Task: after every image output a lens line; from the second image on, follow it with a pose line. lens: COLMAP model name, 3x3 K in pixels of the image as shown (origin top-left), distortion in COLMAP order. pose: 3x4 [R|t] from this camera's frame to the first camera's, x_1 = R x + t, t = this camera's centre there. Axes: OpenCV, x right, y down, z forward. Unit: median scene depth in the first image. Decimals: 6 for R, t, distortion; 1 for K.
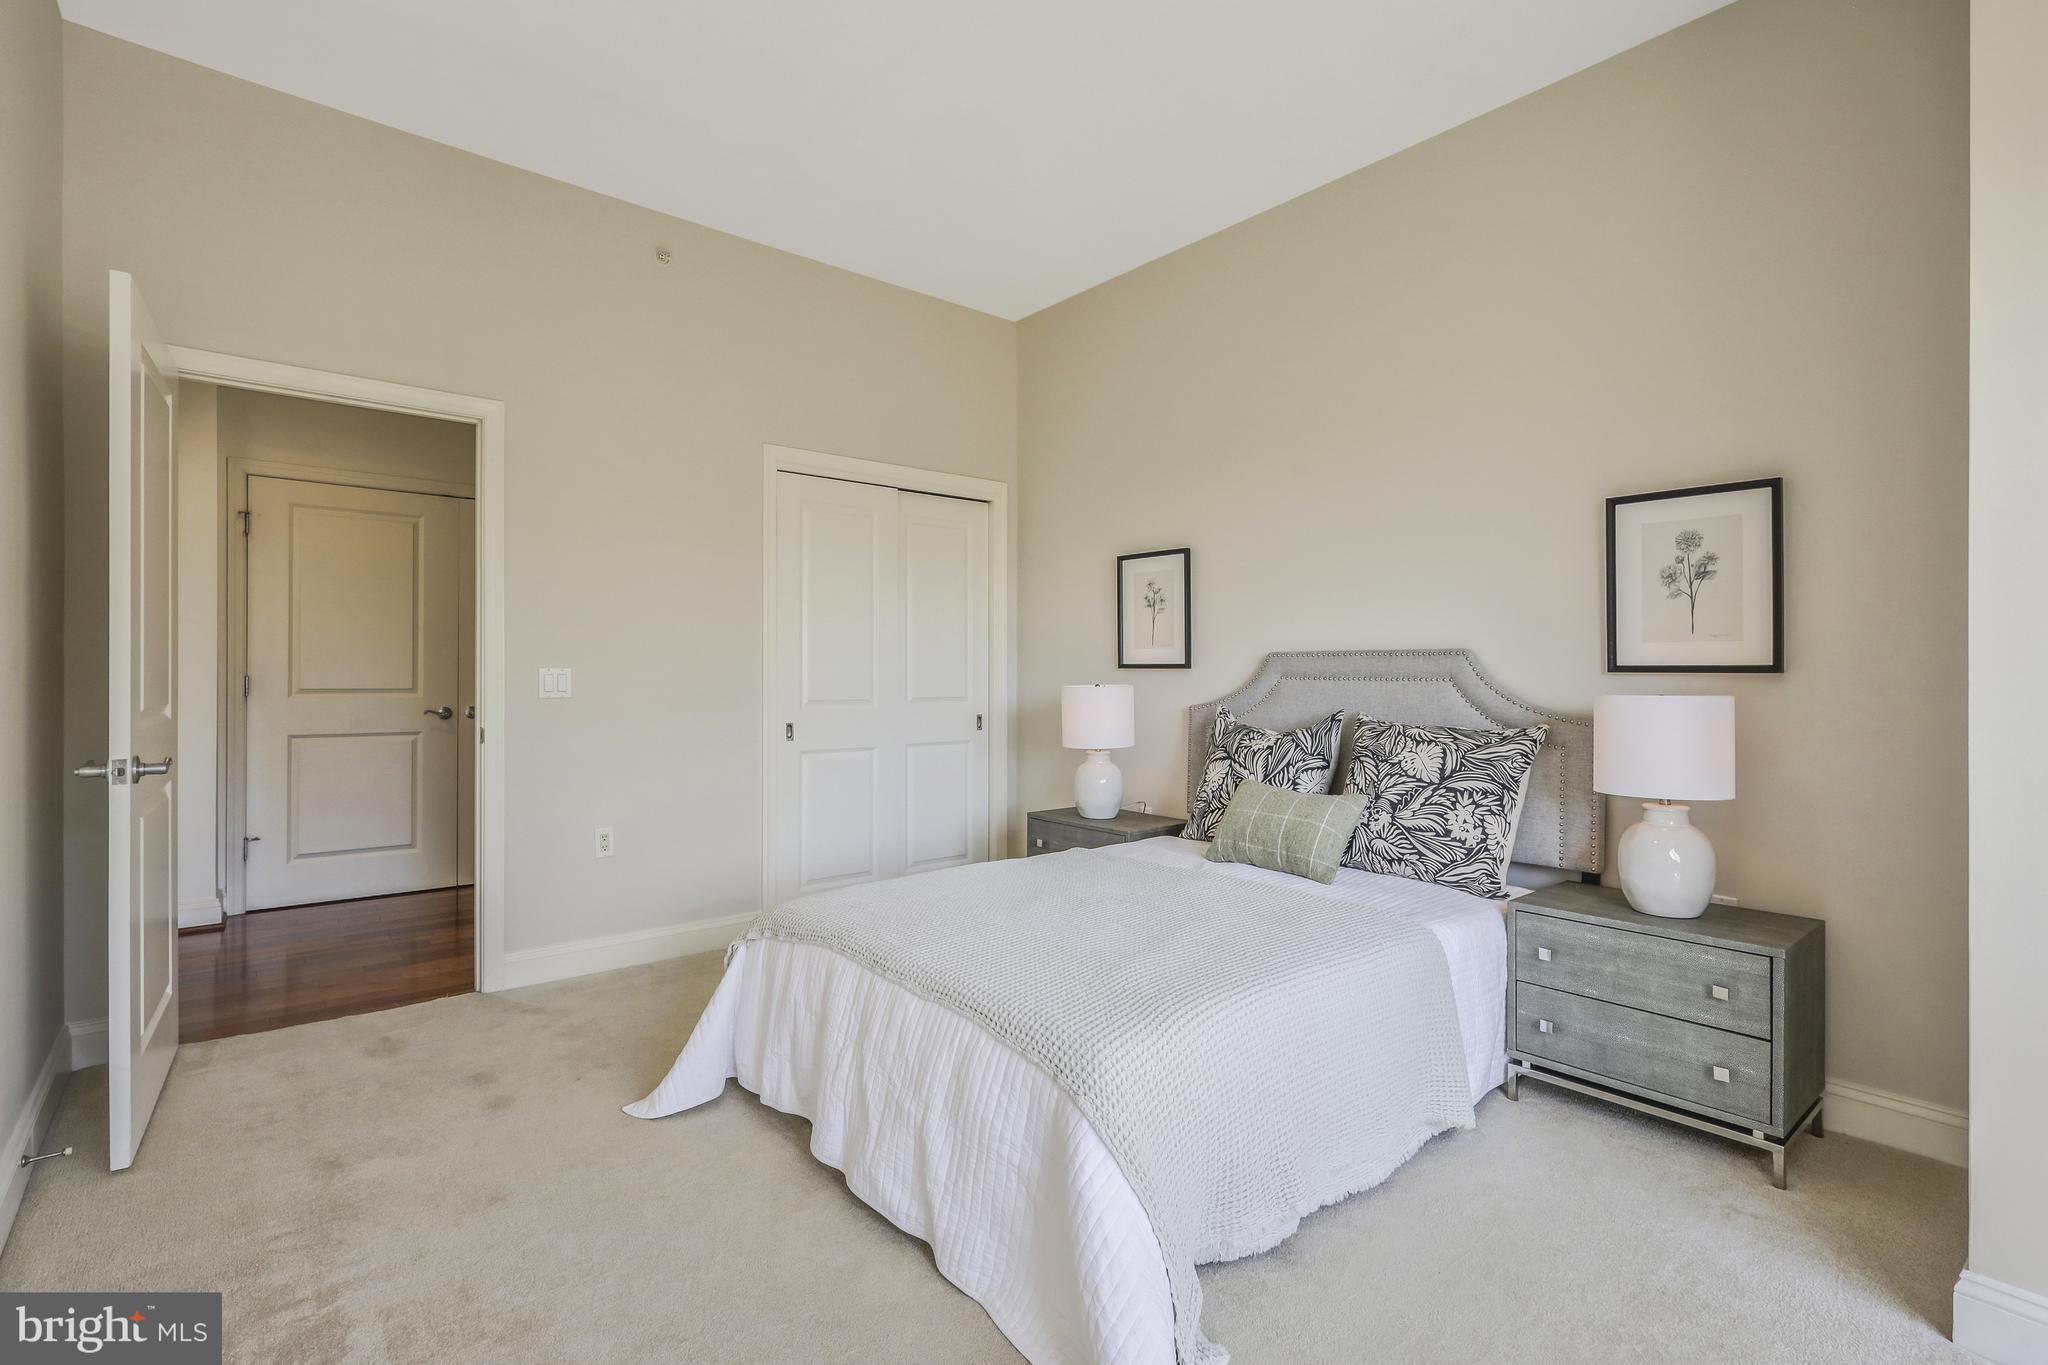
lens RADIAL K [[958.9, 0, 1057.1], [0, 958.9, 664.6], [0, 0, 1]] dist [0.001334, 0.002884]
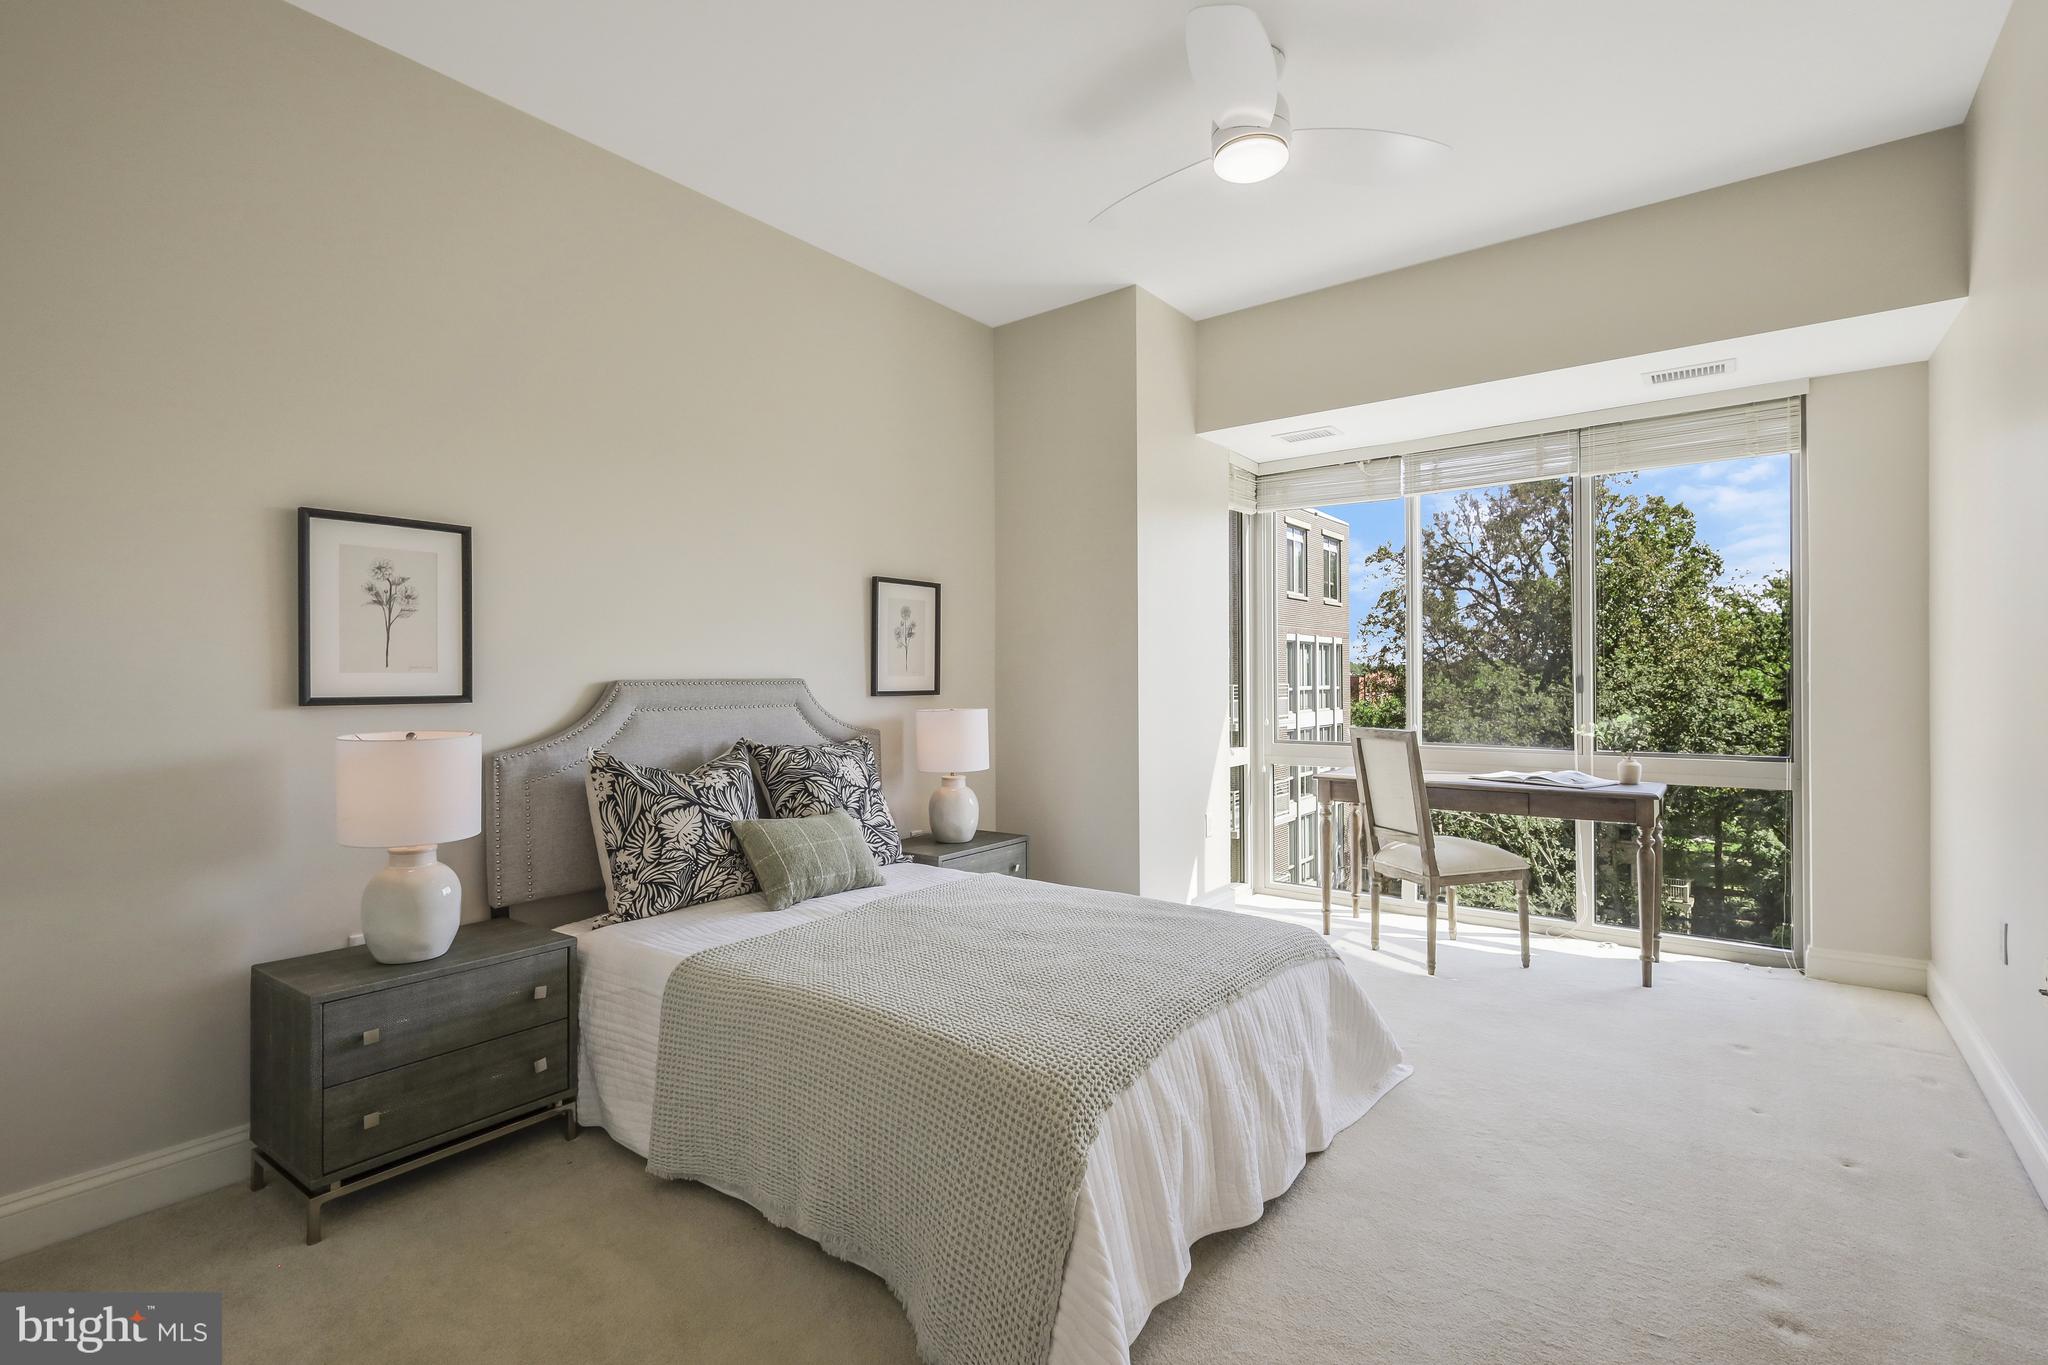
lens RADIAL K [[958.9, 0, 969.1], [0, 958.9, 676.4], [0, 0, 1]] dist [0.001334, 0.002884]
pose [[-0.211673, 0.003992, 0.977332, -0.900767], [0.006323, 0.999976, -0.002715, -0.016682], [-0.977320, 0.005605, -0.211694, 1.190424]]
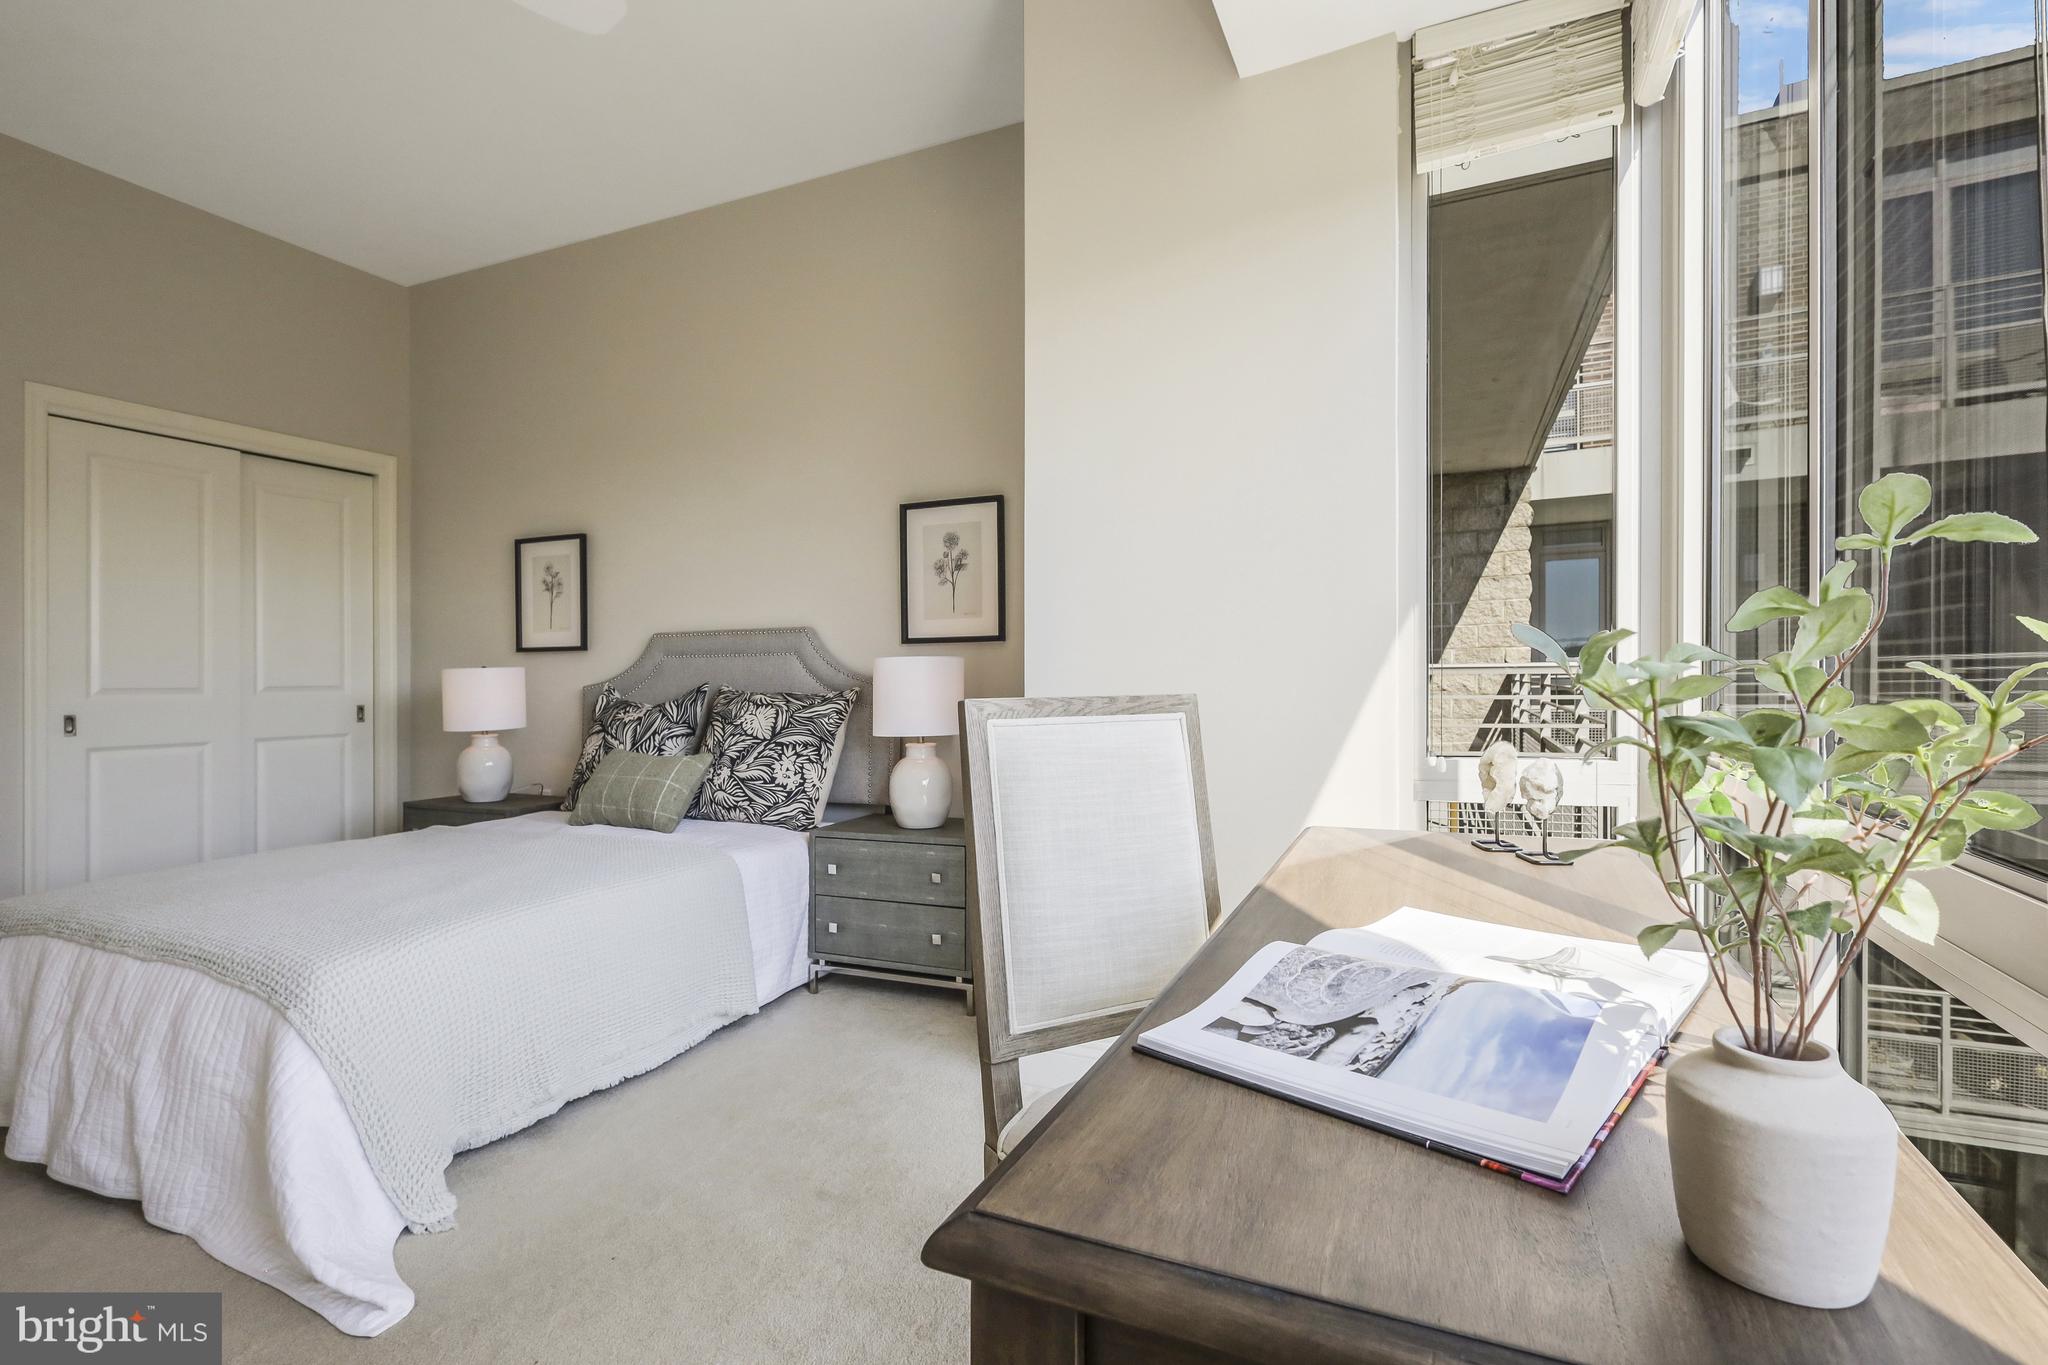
lens RADIAL K [[958.9, 0, 1021.1], [0, 958.9, 674.7], [0, 0, 1]] dist [0.001334, 0.002884]
pose [[0.904996, -0.007806, 0.425349, 0.187171], [0.007647, 0.999969, 0.002082, 0.047300], [-0.425352, 0.001368, 0.905027, -0.195191]]
